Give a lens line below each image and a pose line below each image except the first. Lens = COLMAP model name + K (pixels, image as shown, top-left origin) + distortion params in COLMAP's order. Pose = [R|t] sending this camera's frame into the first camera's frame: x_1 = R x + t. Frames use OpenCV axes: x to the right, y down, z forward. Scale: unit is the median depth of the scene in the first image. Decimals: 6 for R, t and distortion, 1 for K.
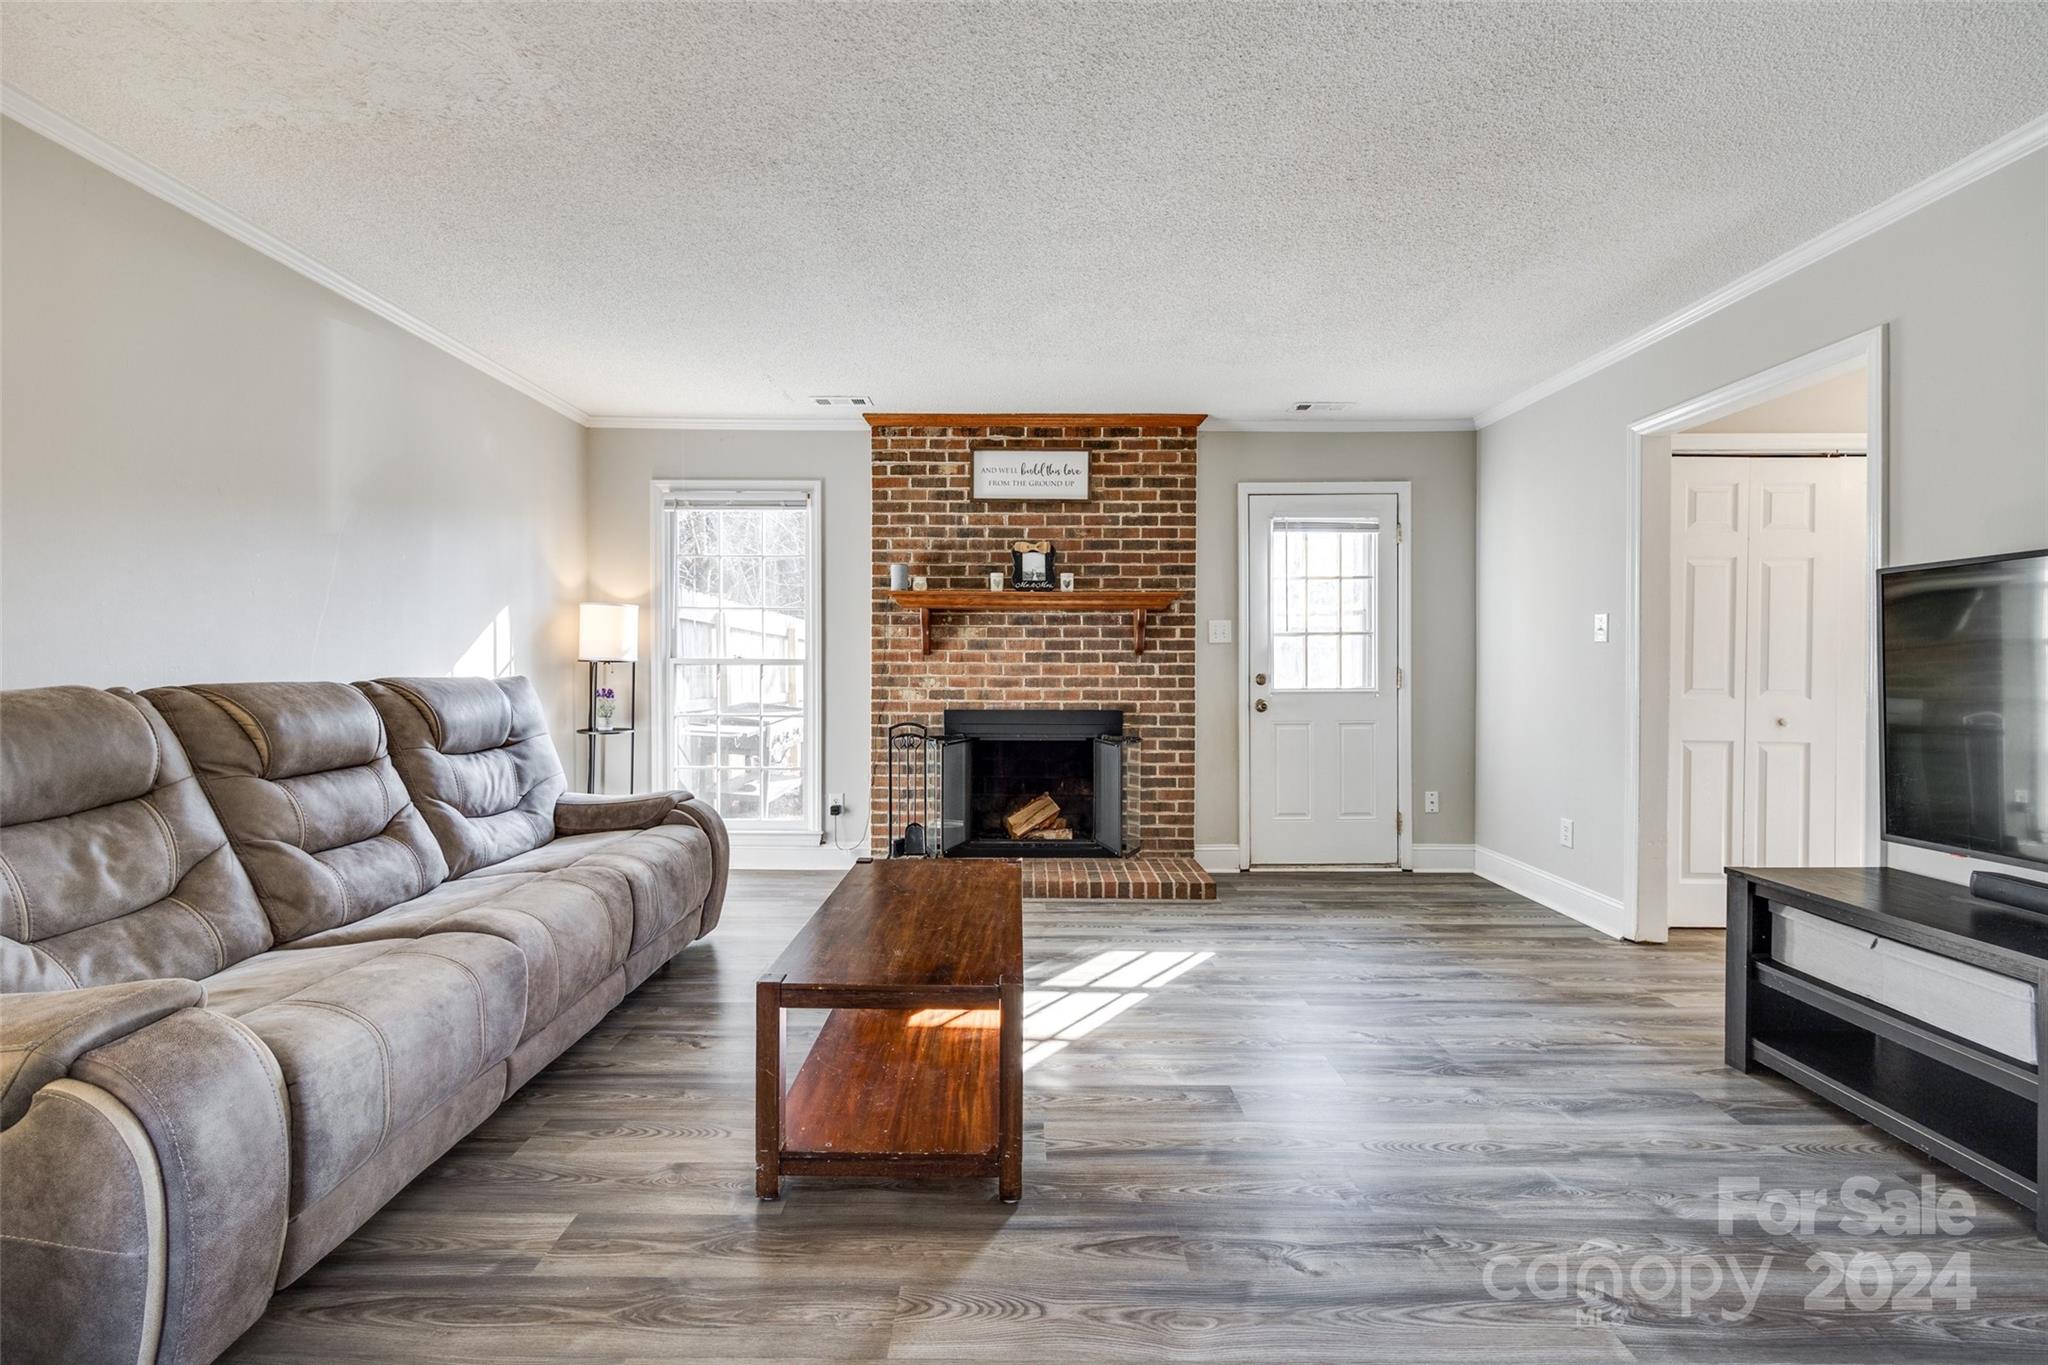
lens RADIAL K [[833.4, 0, 1016.1], [0, 833.4, 666.6], [0, 0, 1]] dist [-0.006017, 0.000932]
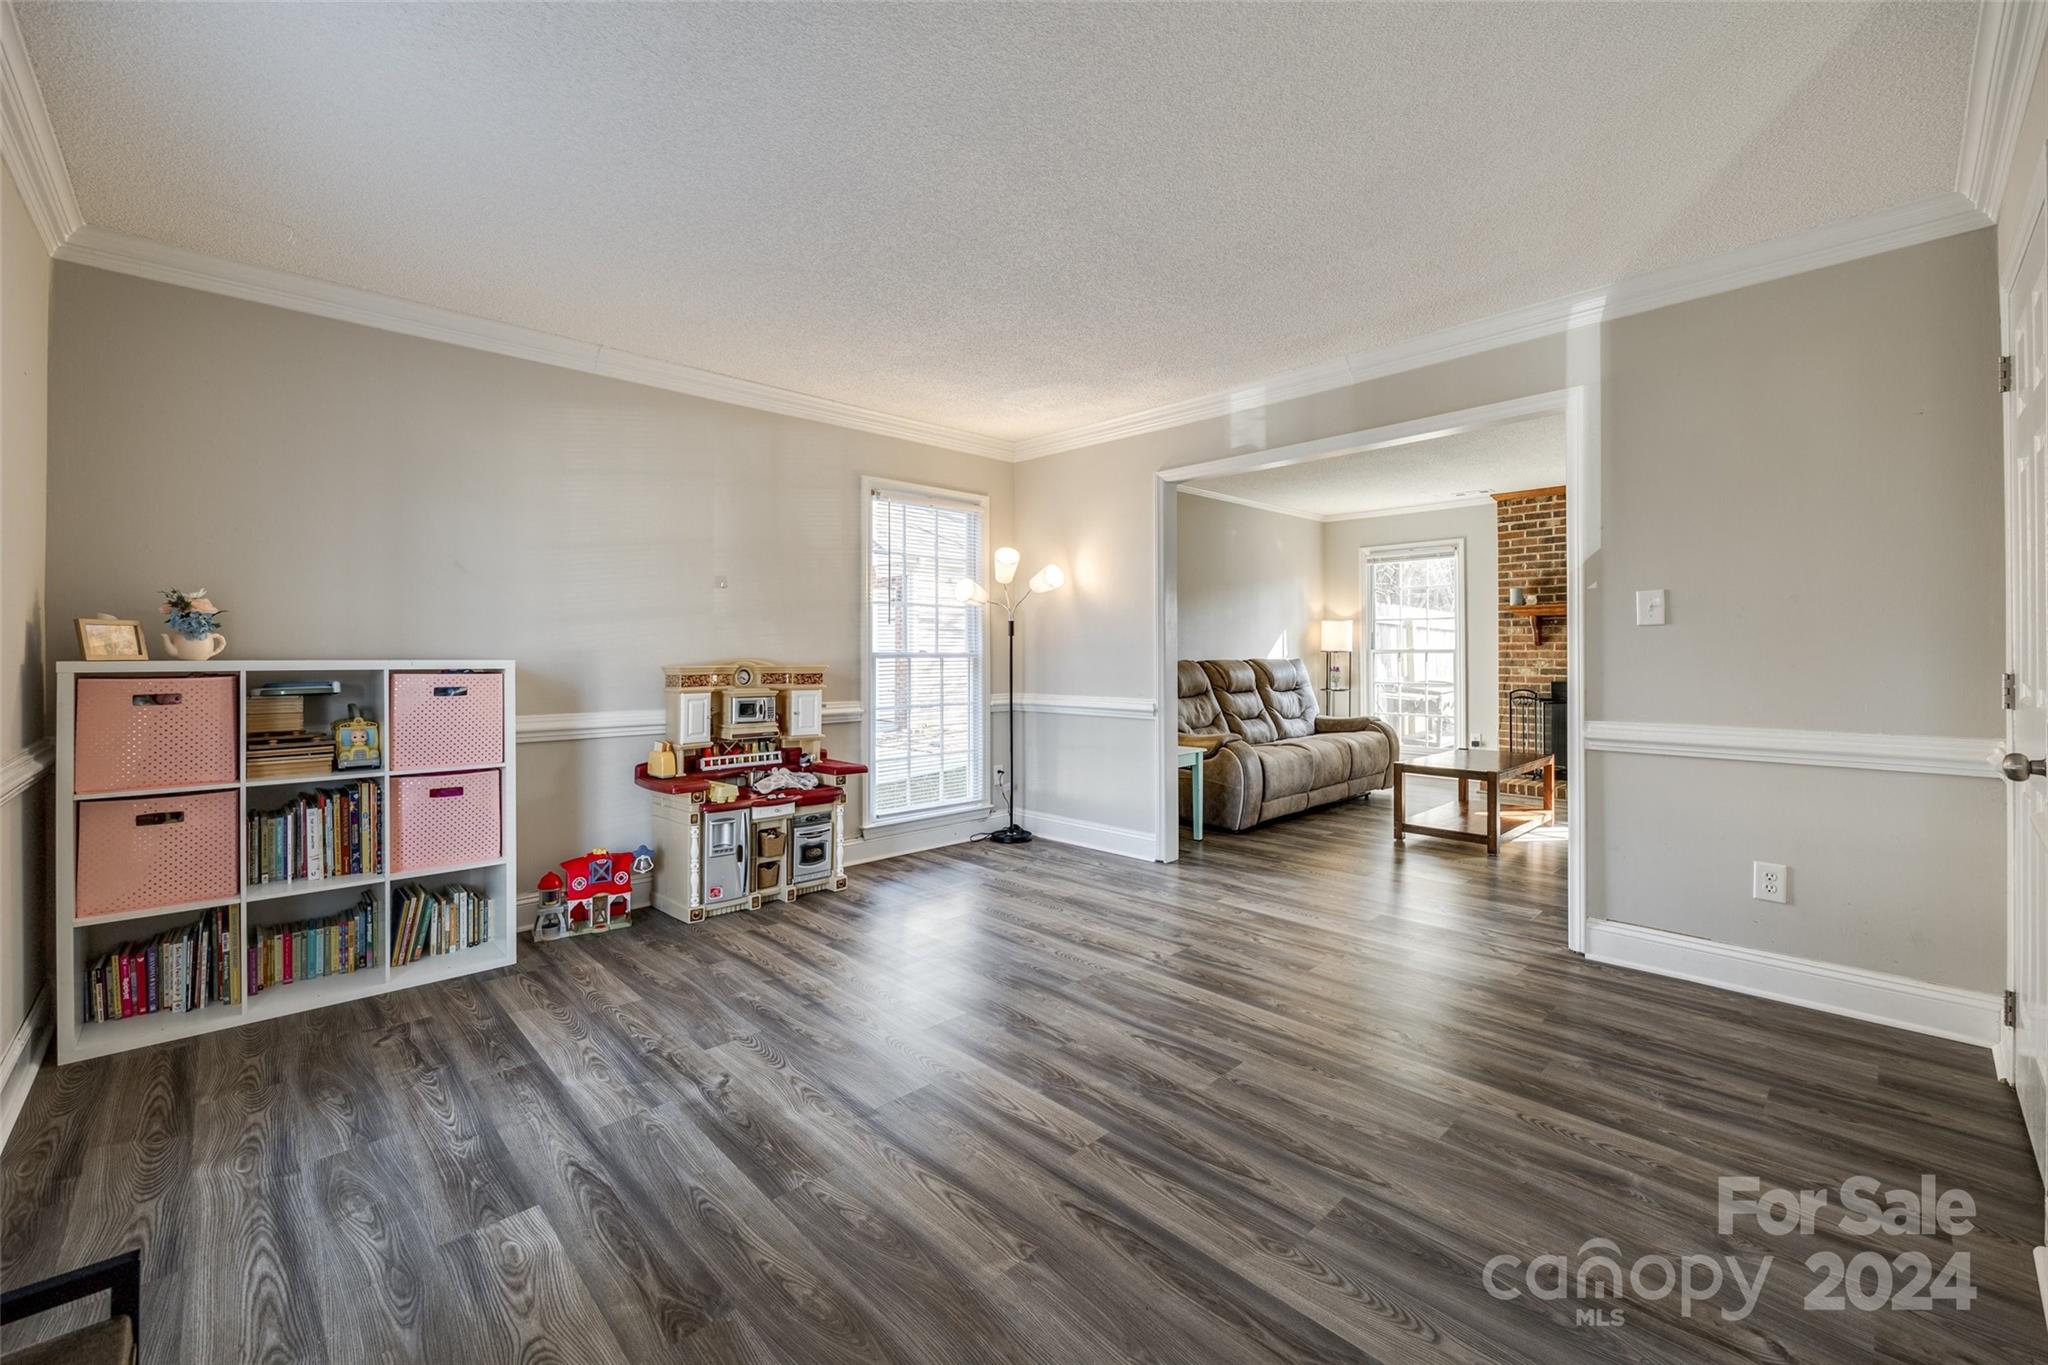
lens RADIAL K [[833.4, 0, 1016.1], [0, 833.4, 666.6], [0, 0, 1]] dist [-0.006017, 0.000932]
pose [[0.690370, 0.003298, -0.723448, 0.339448], [0.004124, 0.999955, 0.008495, 0.007767], [0.723444, -0.008848, 0.690326, -0.755059]]
